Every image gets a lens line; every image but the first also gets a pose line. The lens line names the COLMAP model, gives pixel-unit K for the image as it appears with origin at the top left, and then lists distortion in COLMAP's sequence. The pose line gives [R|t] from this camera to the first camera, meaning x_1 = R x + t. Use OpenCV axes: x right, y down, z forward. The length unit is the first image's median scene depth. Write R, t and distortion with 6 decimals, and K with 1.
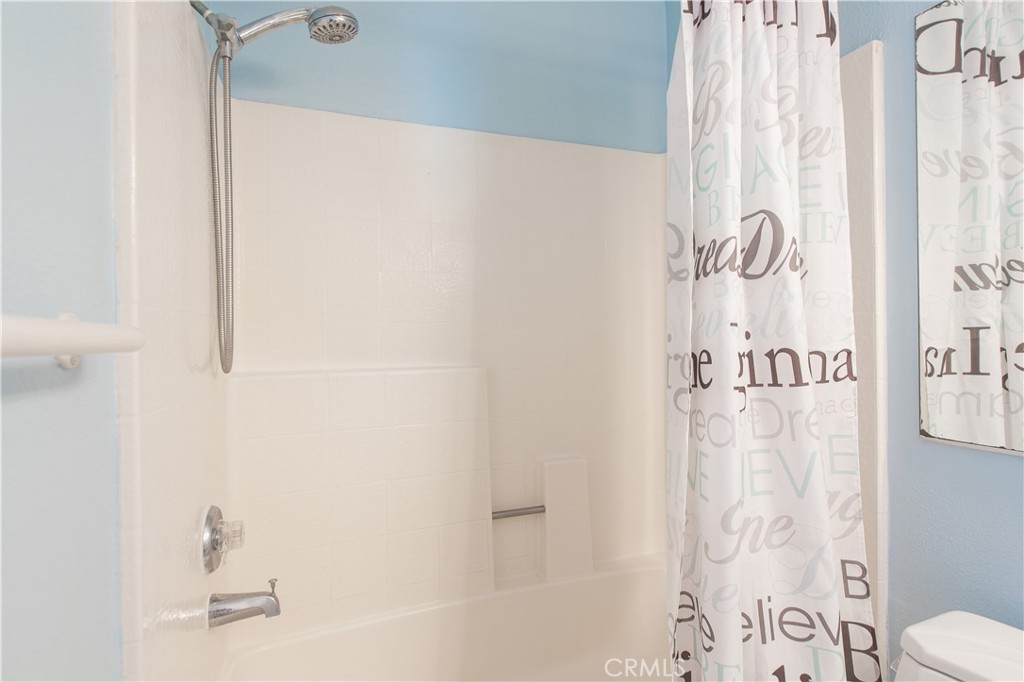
lens RADIAL K [[539.9, 0, 515.6], [0, 539.9, 343.4], [0, 0, 1]] dist [0.000732, -0.000899]
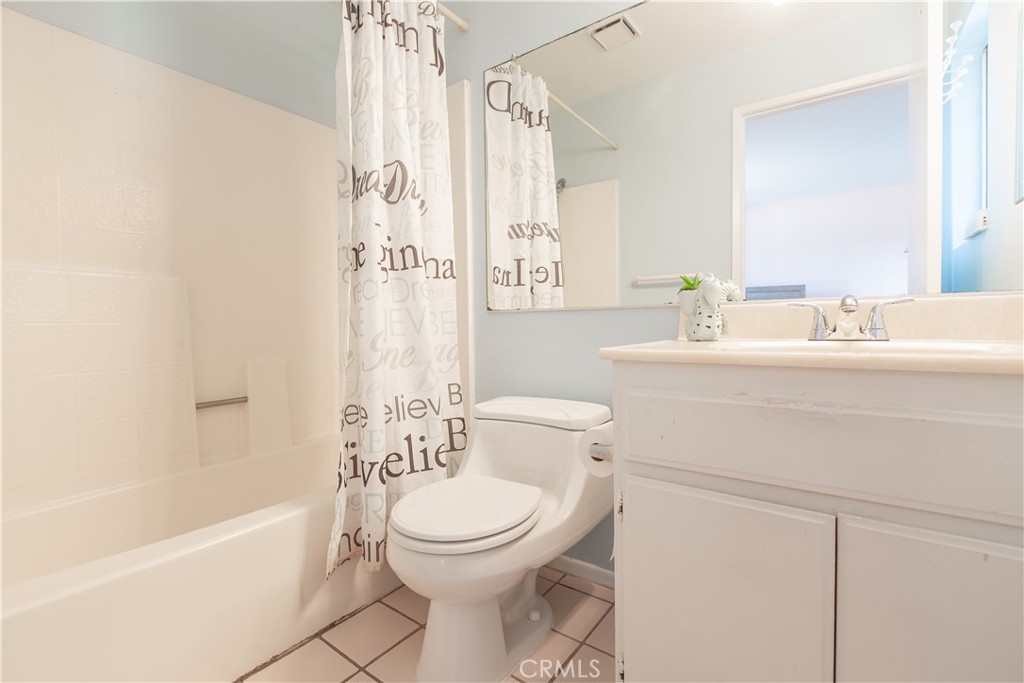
lens RADIAL K [[449.6, 0, 508.7], [0, 449.6, 336.0], [0, 0, 1]] dist [0.002246, -0.001184]
pose [[0.835518, -0.019532, 0.549117, -0.014283], [0.000612, 0.999400, 0.034616, 0.211386], [-0.549463, -0.028586, 0.835029, -0.301349]]
